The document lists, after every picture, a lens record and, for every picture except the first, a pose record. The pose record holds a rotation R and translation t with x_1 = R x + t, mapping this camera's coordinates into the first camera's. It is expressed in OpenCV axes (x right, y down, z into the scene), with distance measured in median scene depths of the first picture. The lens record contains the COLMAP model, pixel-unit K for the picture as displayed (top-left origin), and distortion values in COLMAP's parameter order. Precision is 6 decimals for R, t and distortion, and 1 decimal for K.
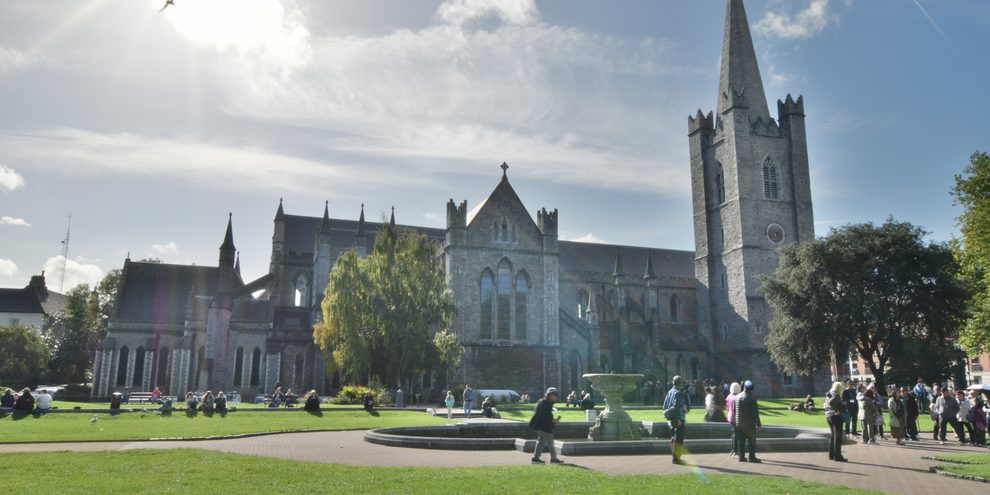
lens RADIAL K [[683.2, 0, 499.6], [0, 683.2, 245.8], [0, 0, 1]] dist [-0.003088, 0.007501]
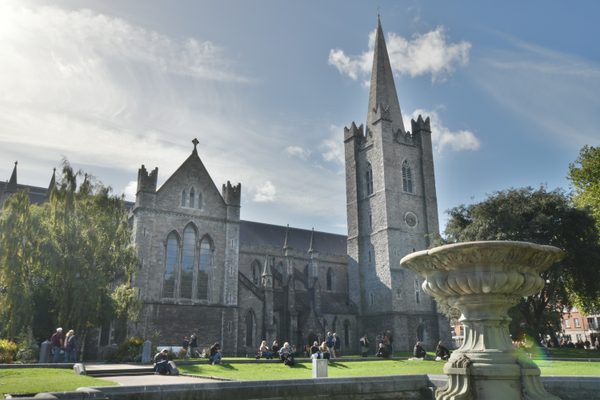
lens RADIAL K [[487.9, 0, 297.8], [0, 487.9, 201.6], [0, 0, 1]] dist [0.000737, 0.025983]
pose [[0.973803, 0.057136, 0.220097, 0.000438], [-0.036678, 0.994711, -0.095946, 0.044558], [-0.224415, 0.085360, 0.970748, 0.176473]]
